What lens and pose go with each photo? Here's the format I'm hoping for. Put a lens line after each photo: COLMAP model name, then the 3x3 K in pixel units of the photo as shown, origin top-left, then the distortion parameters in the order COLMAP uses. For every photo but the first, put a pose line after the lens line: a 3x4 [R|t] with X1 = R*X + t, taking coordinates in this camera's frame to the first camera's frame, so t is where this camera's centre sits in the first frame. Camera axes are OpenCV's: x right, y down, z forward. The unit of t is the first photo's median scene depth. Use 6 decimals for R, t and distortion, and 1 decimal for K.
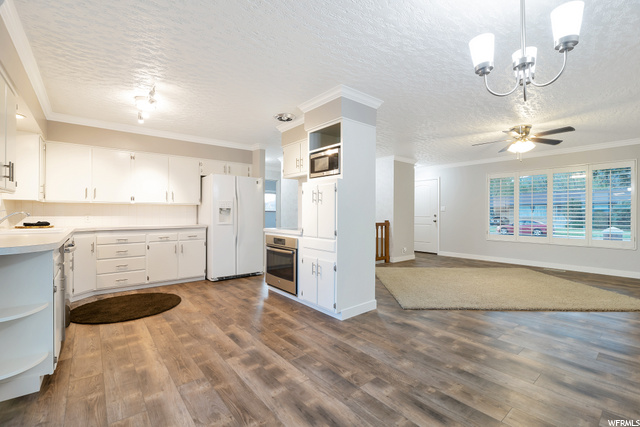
lens RADIAL K [[281.5, 0, 320.1], [0, 281.5, 214.4], [0, 0, 1]] dist [-0.010562, -0.000397]
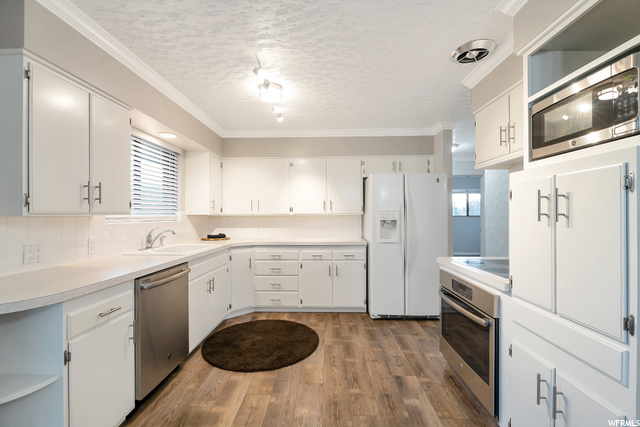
lens RADIAL K [[281.5, 0, 320.1], [0, 281.5, 214.4], [0, 0, 1]] dist [-0.010562, -0.000397]
pose [[0.758947, -0.005944, -0.651126, -0.002899], [0.003982, 0.999982, -0.004486, -0.040676], [0.651141, 0.000812, 0.758957, 0.409118]]
